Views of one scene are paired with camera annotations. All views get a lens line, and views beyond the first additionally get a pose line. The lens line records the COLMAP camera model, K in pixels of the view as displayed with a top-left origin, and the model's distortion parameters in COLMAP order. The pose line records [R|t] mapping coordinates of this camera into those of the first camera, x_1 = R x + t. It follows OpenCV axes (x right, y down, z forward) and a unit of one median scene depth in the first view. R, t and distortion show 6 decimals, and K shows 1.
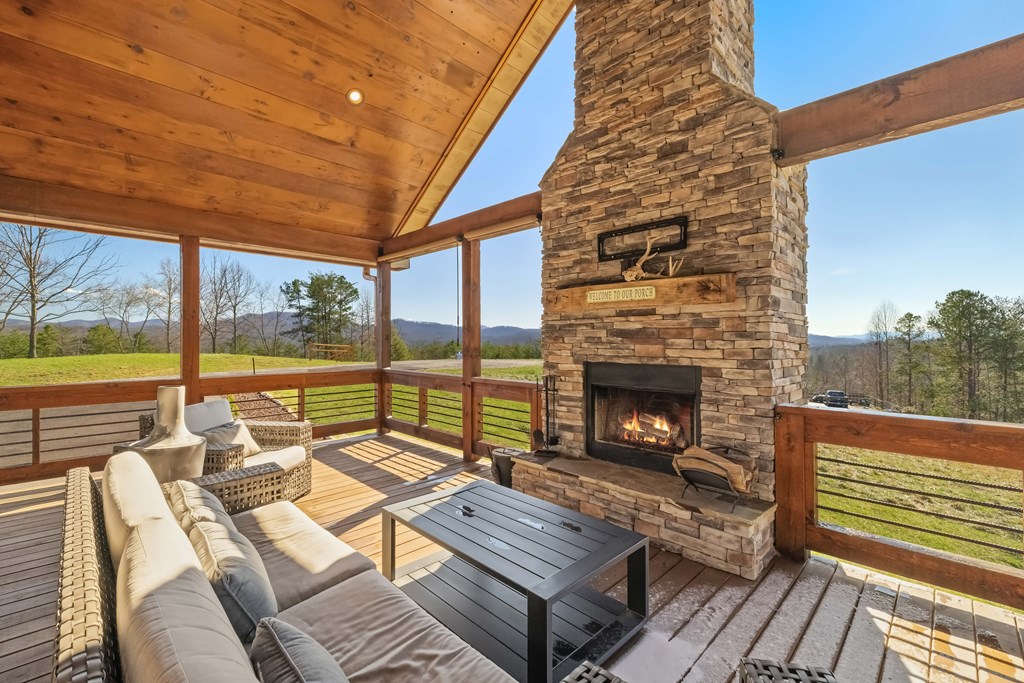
lens RADIAL K [[437.4, 0, 513.0], [0, 437.4, 338.2], [0, 0, 1]] dist [-0.003879, 0.000512]
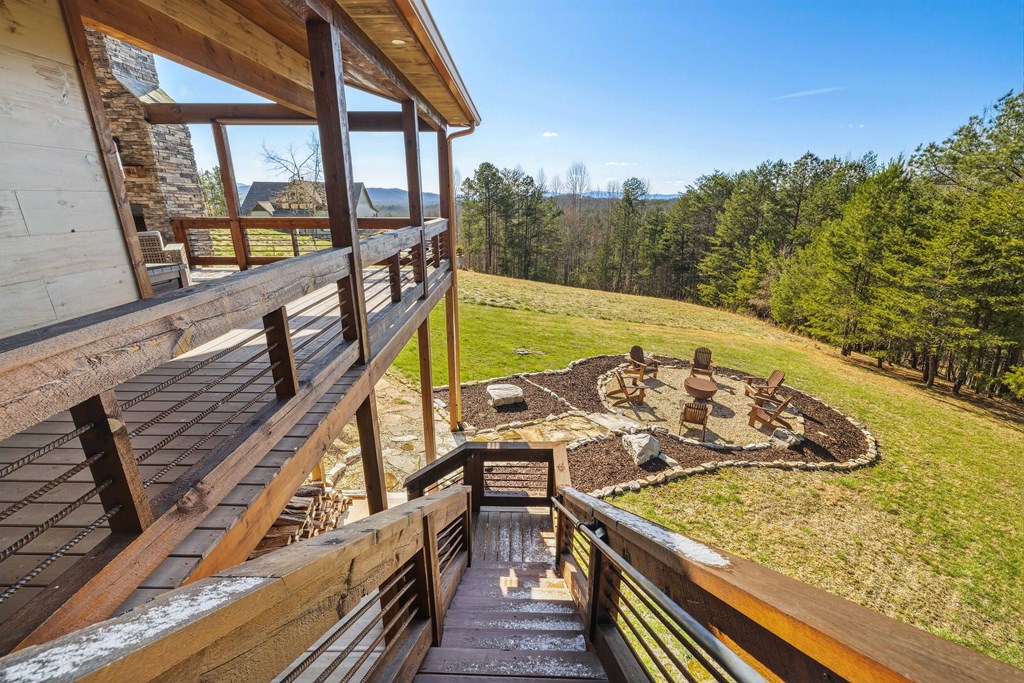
lens RADIAL K [[437.4, 0, 510.0], [0, 437.4, 346.4], [0, 0, 1]] dist [-0.003879, 0.000512]
pose [[0.712180, -0.220264, 0.666546, 0.070931], [-0.006471, 0.947400, 0.319987, 0.020158], [-0.701967, -0.232201, 0.673294, -2.009741]]
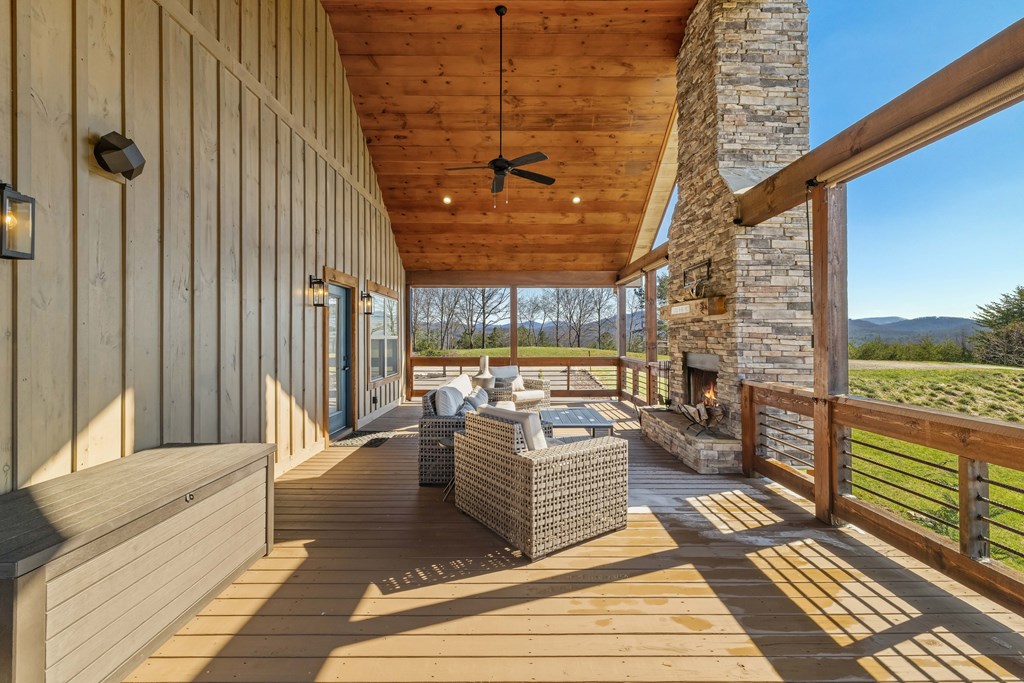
lens RADIAL K [[437.4, 0, 514.4], [0, 437.4, 334.0], [0, 0, 1]] dist [-0.003879, 0.000512]
pose [[0.712000, -0.006983, -0.702145, 0.844169], [0.005794, 0.999975, -0.004069, -0.006194], [0.702156, -0.001171, 0.712022, -0.527993]]
